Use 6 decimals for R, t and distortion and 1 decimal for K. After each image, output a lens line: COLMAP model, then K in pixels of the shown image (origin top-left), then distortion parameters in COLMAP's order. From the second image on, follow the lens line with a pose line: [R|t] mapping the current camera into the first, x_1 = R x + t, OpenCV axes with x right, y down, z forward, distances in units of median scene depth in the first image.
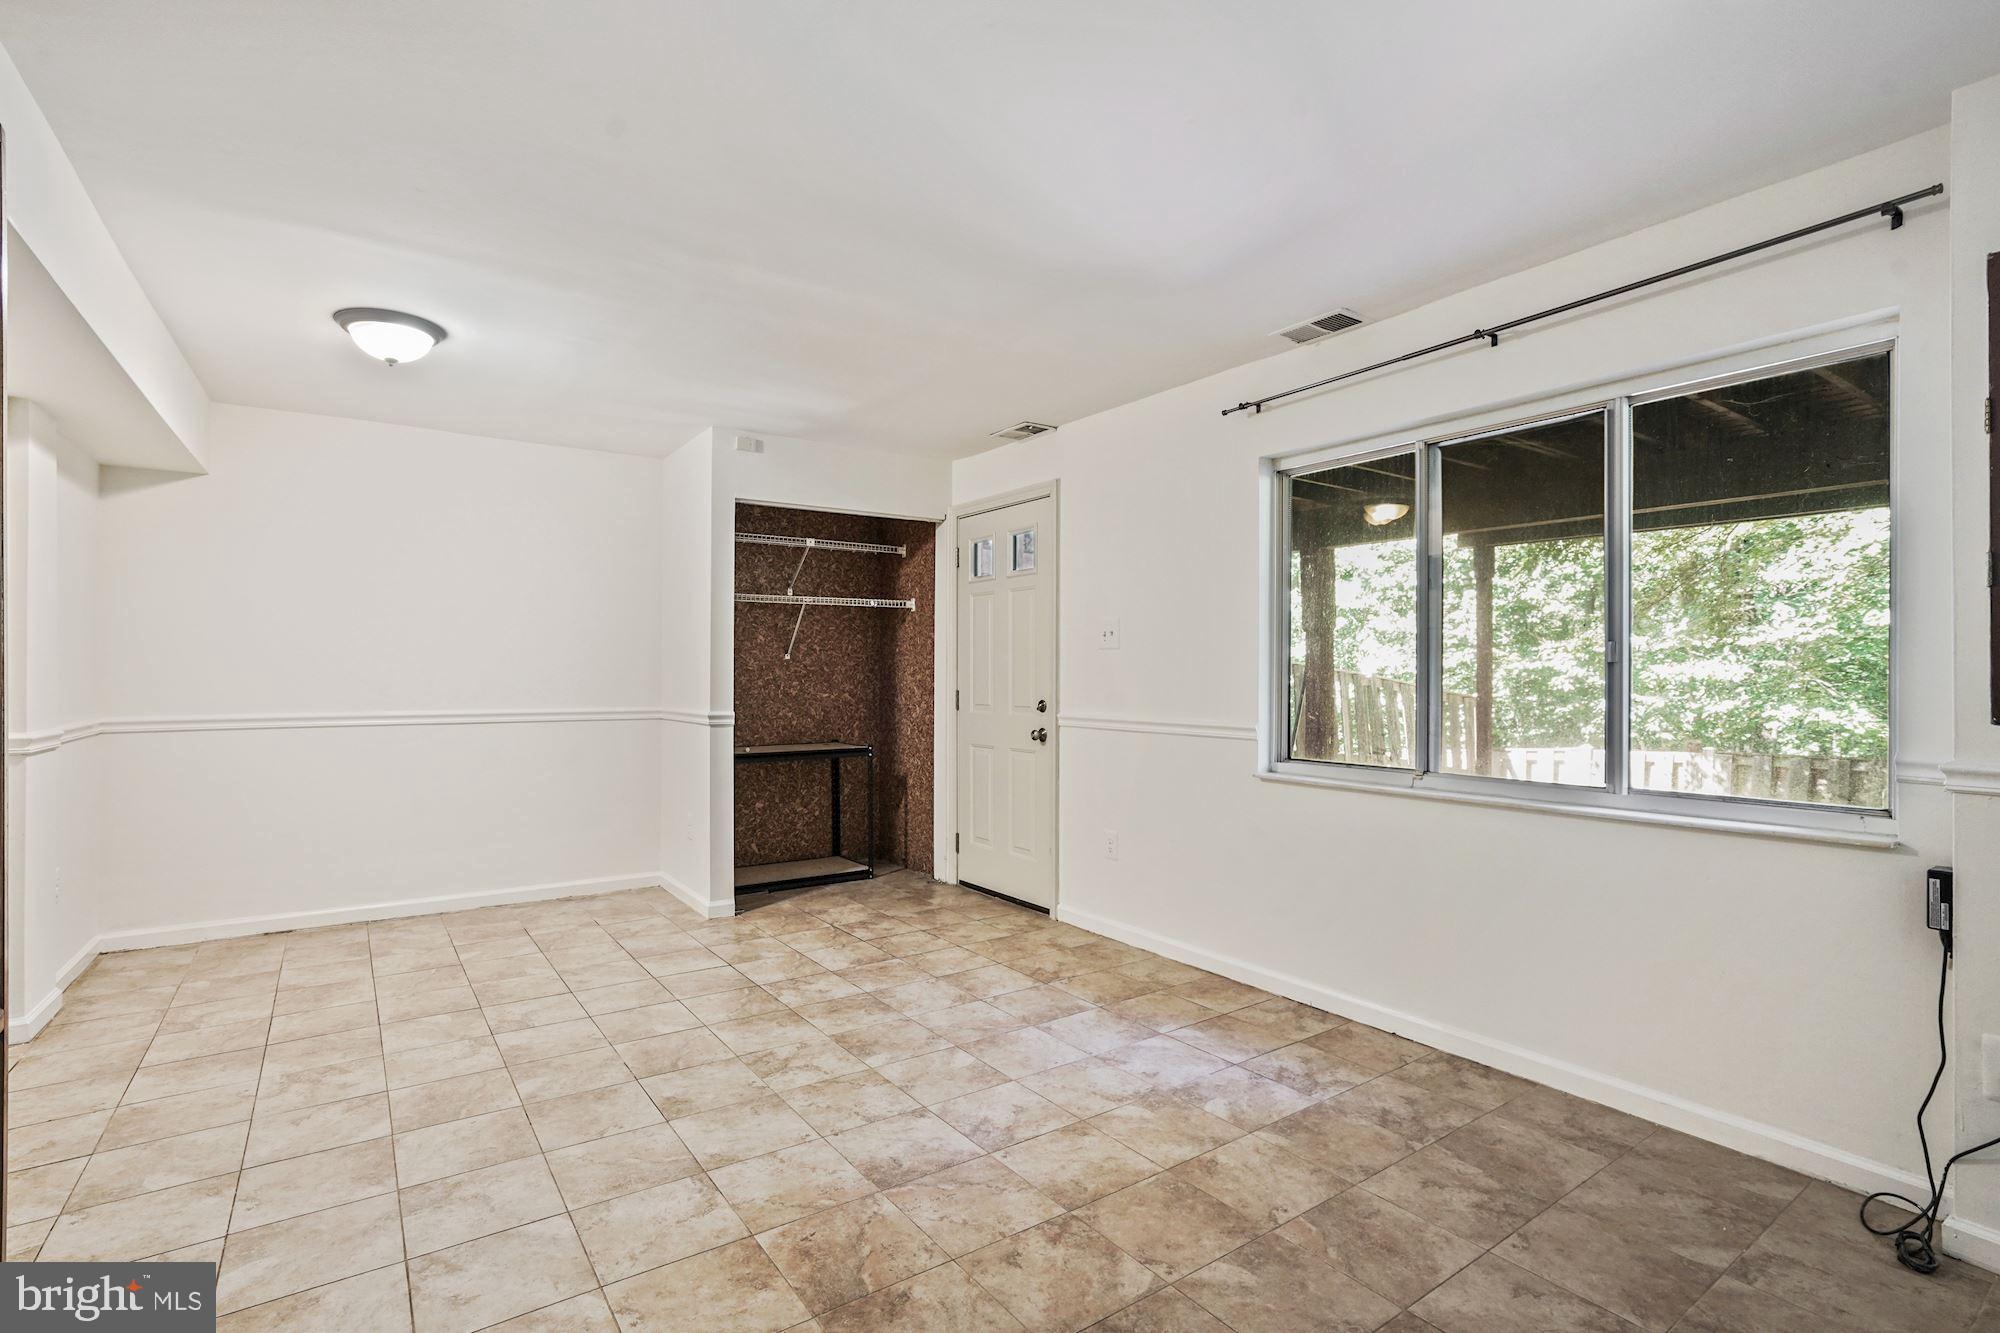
lens RADIAL K [[910.7, 0, 974.7], [0, 910.7, 691.7], [0, 0, 1]] dist [-0.045420, 0.022625]
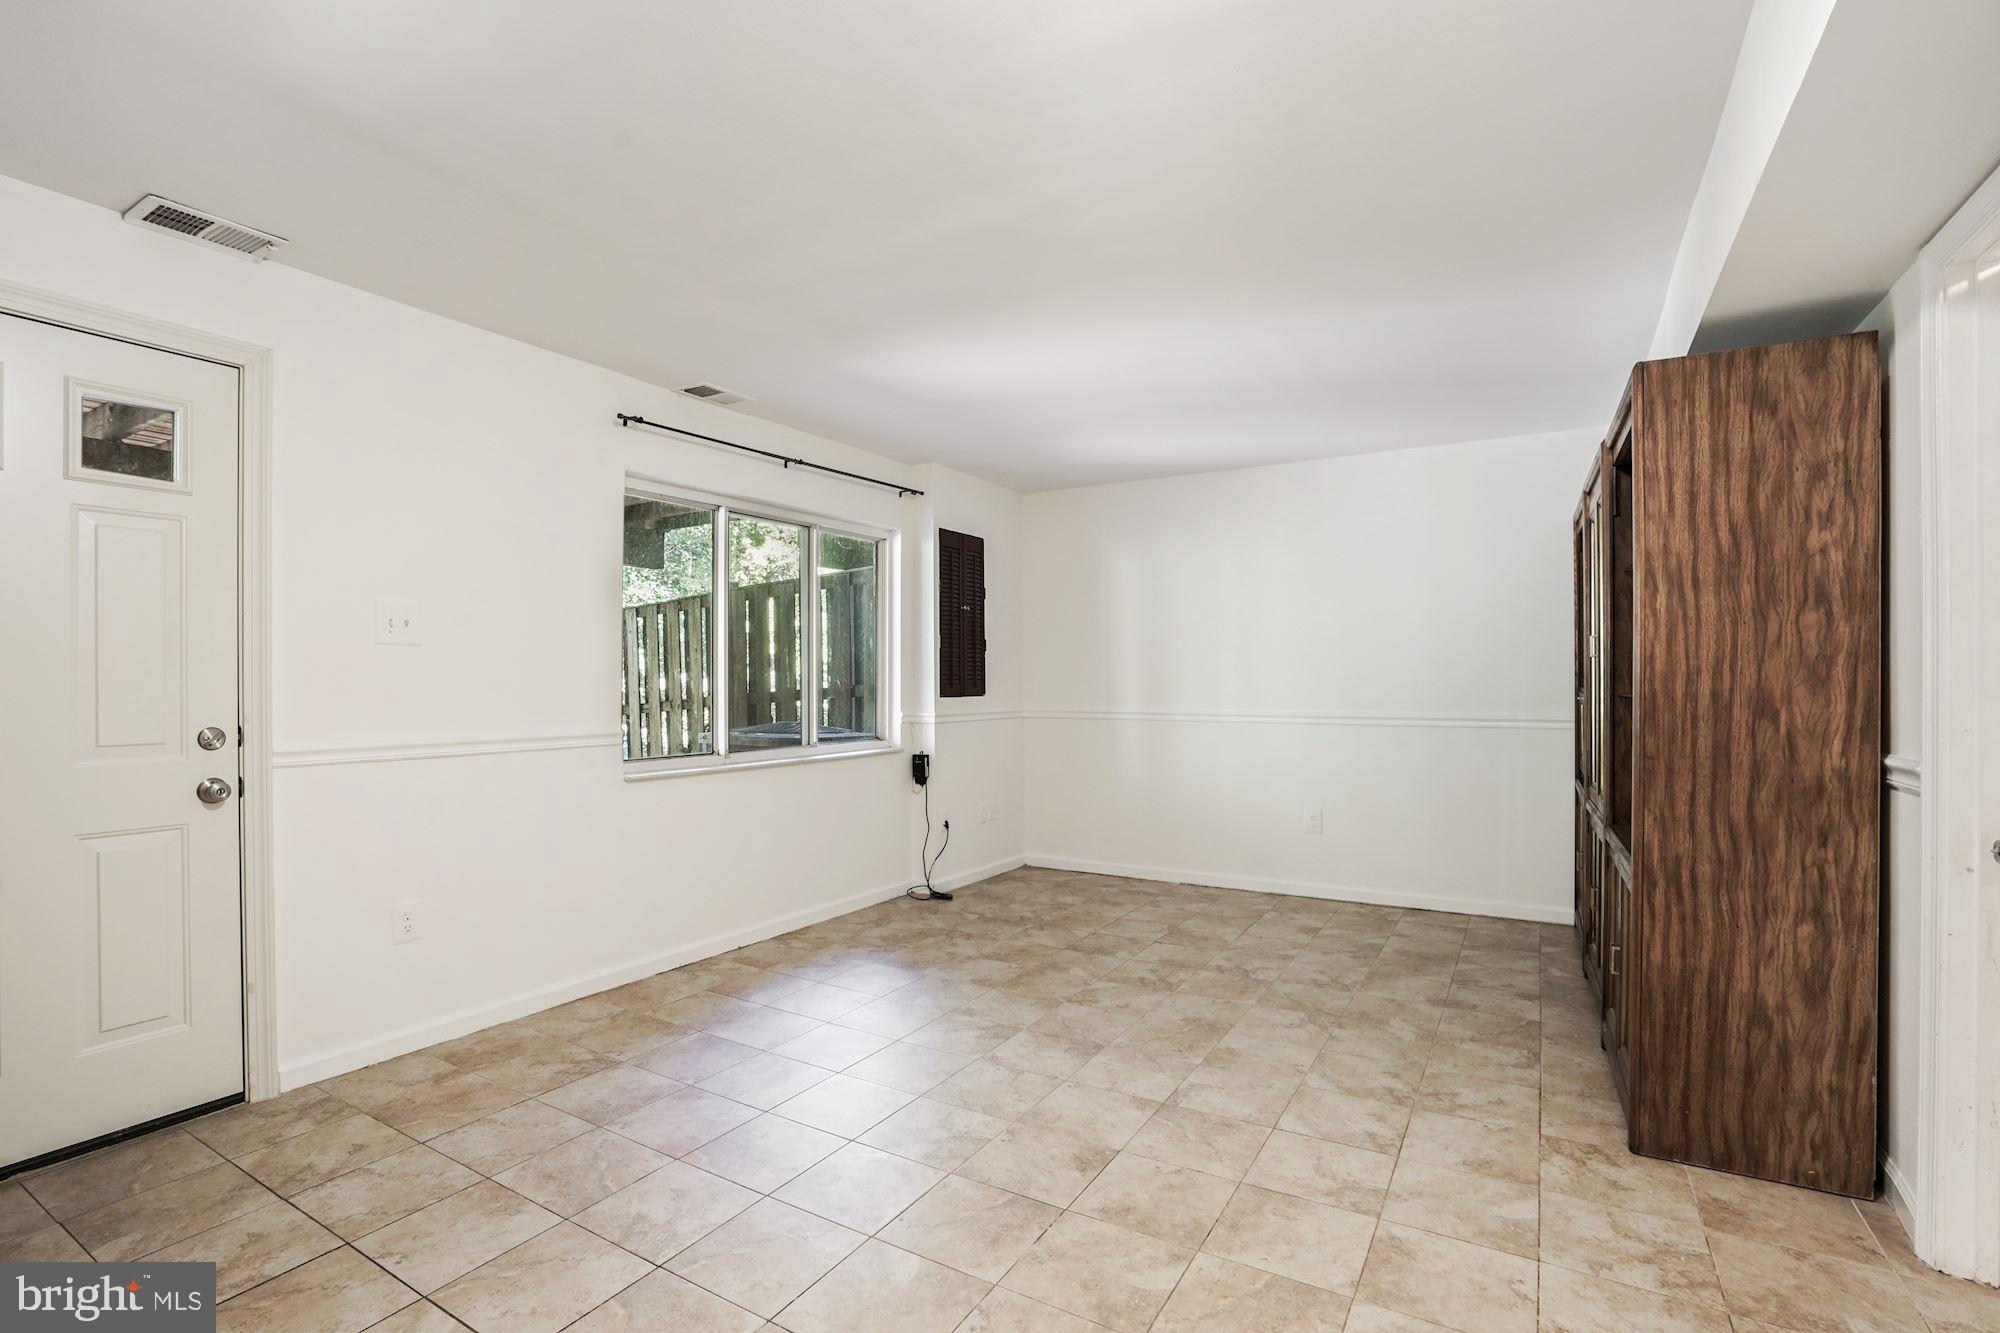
lens RADIAL K [[910.7, 0, 974.7], [0, 910.7, 691.7], [0, 0, 1]] dist [-0.045420, 0.022625]
pose [[-0.381682, -0.014156, 0.924185, -1.071066], [0.013405, 0.999693, 0.020849, -0.030949], [-0.924196, 0.020346, -0.381375, 1.381050]]
